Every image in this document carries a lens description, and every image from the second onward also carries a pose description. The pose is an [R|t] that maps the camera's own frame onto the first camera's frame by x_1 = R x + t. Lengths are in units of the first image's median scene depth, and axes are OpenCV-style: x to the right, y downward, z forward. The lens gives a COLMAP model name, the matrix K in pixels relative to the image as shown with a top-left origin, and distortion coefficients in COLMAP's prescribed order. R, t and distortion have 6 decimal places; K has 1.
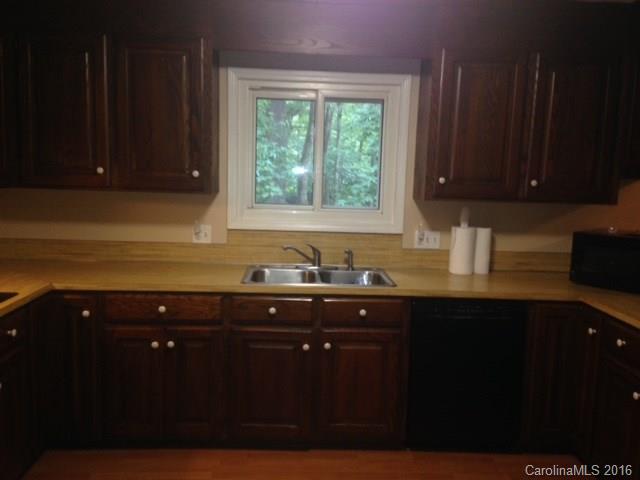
lens RADIAL K [[566.3, 0, 320.4], [0, 566.3, 243.8], [0, 0, 1]] dist [0.081592, -0.006600]
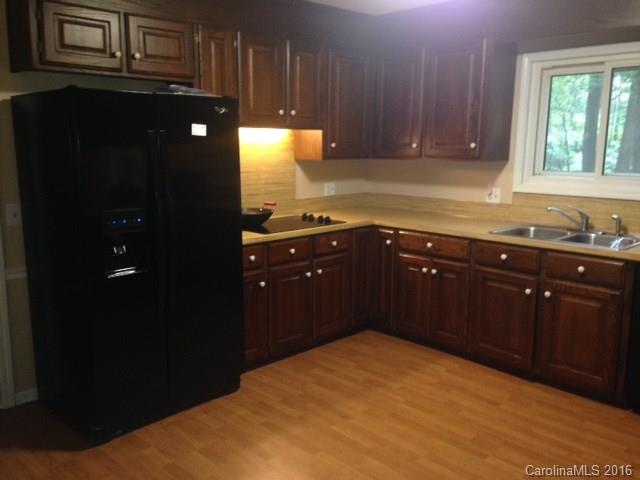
lens RADIAL K [[566.3, 0, 318.2], [0, 566.3, 237.6], [0, 0, 1]] dist [0.081592, -0.006600]
pose [[0.668619, 0.100252, -0.736816, 0.531217], [-0.077925, 0.994861, 0.064649, 0.026920], [0.739510, 0.014190, 0.672995, -0.120854]]
